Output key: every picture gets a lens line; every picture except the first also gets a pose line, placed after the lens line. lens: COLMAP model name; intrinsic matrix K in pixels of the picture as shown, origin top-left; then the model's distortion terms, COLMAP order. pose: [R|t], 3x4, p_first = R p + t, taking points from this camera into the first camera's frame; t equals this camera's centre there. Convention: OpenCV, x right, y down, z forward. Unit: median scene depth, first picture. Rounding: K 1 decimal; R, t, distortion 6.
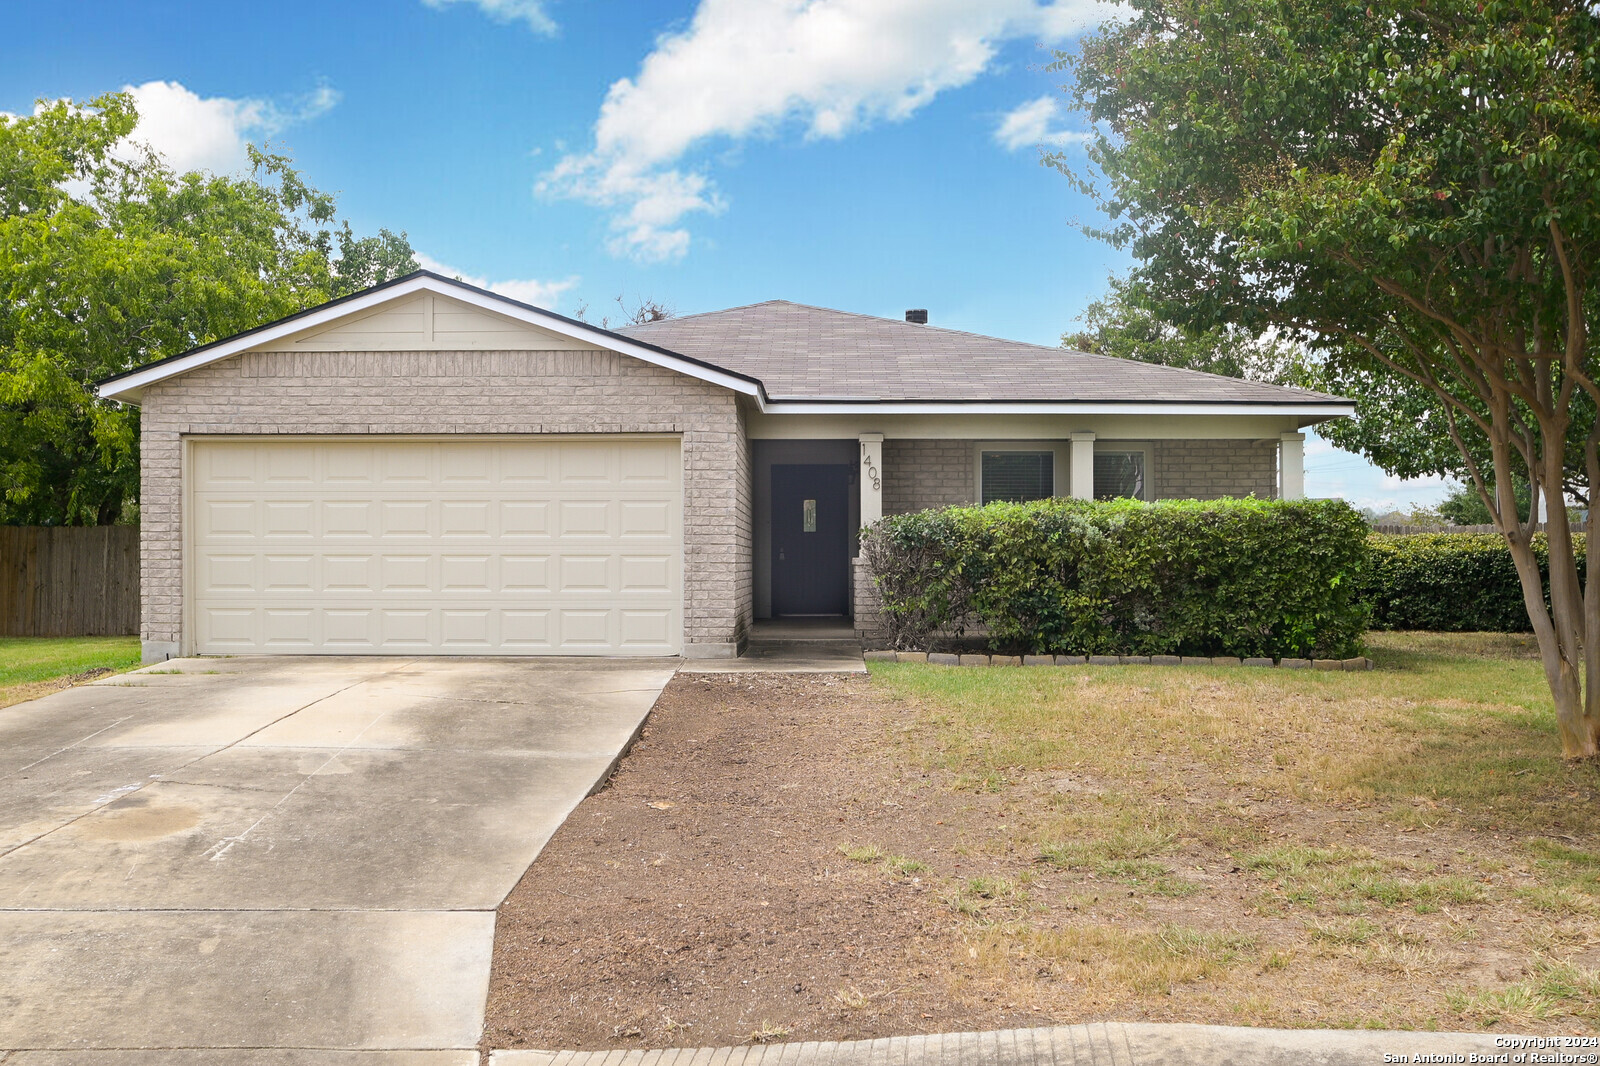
lens RADIAL K [[1619.4, 0, 800.0], [0, 1619.4, 542.1], [0, 0, 1]] dist [-0.001462, 0.000000]
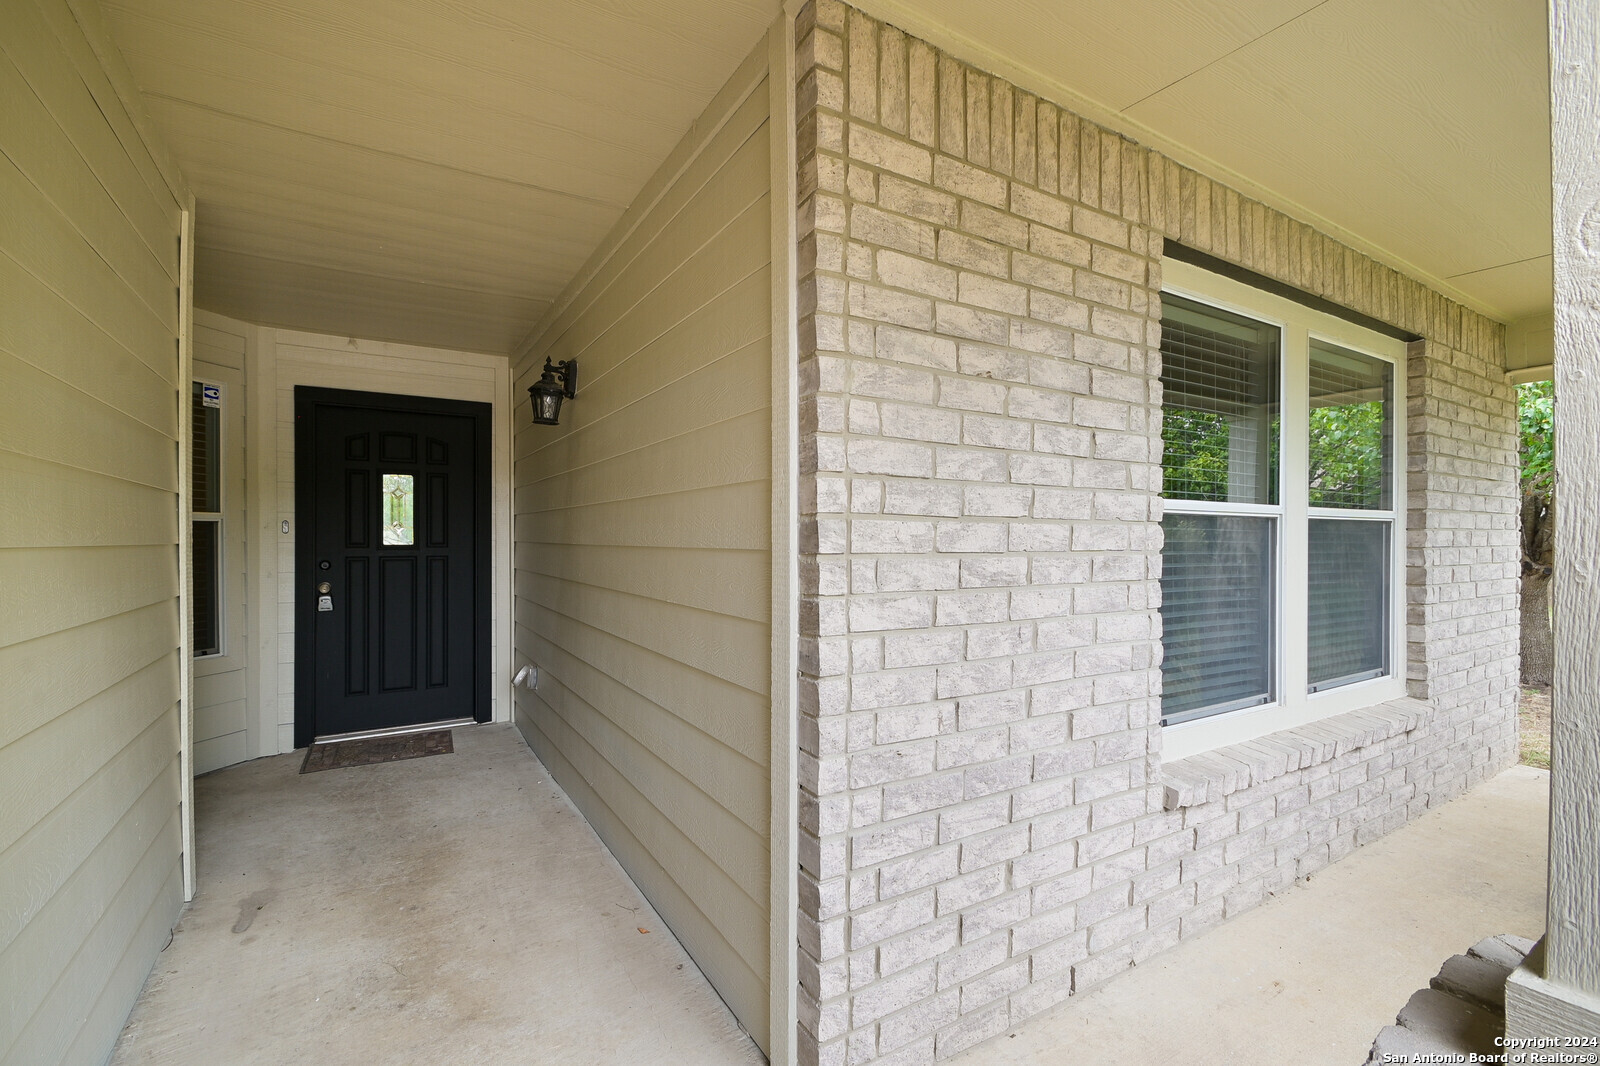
lens RADIAL K [[704.9, 0, 788.3], [0, 704.9, 529.8], [0, 0, 1]] dist [-0.006948, -0.003952]
pose [[0.850850, 0.001148, 0.525408, -0.006753], [-0.003681, 0.999986, 0.003776, -0.017597], [-0.525396, -0.005147, 0.850842, 1.133484]]
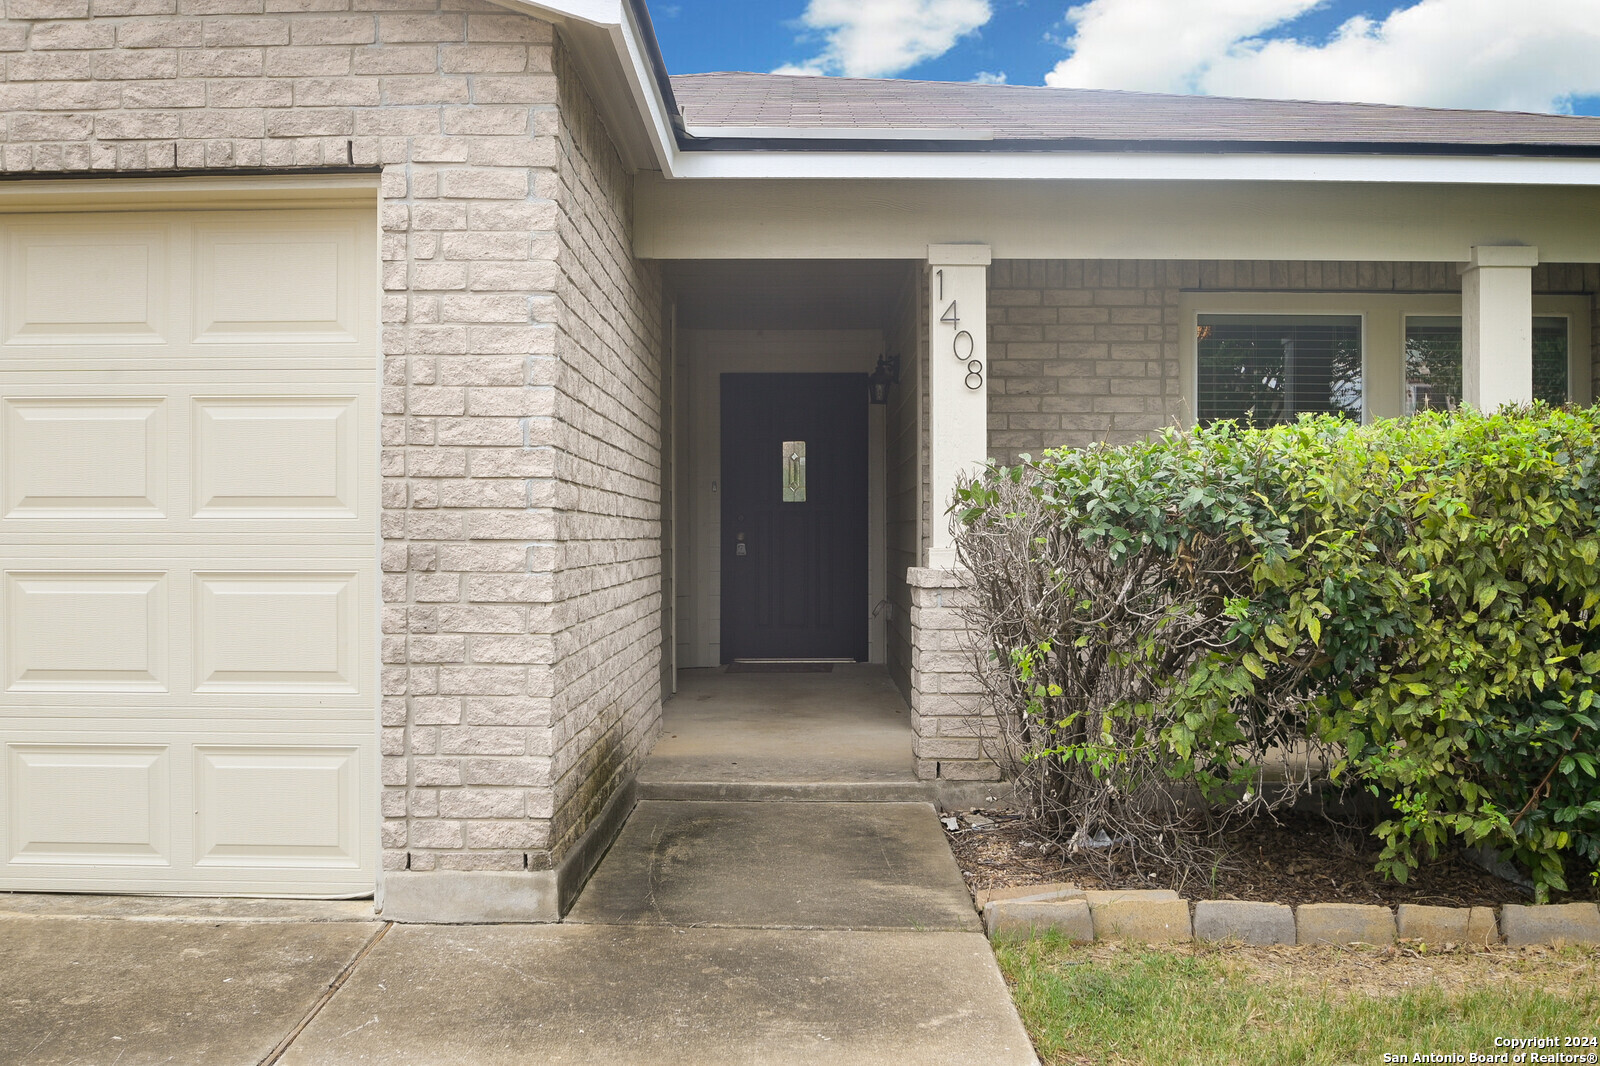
lens RADIAL K [[1619.4, 0, 799.3], [0, 1619.4, 530.6], [0, 0, 1]] dist [-0.001462, 0.000000]
pose [[0.999929, 0.000529, 0.011899, 0.001897], [-0.000649, 0.999949, 0.010066, -0.003628], [-0.011893, -0.010073, 0.999879, 0.698479]]
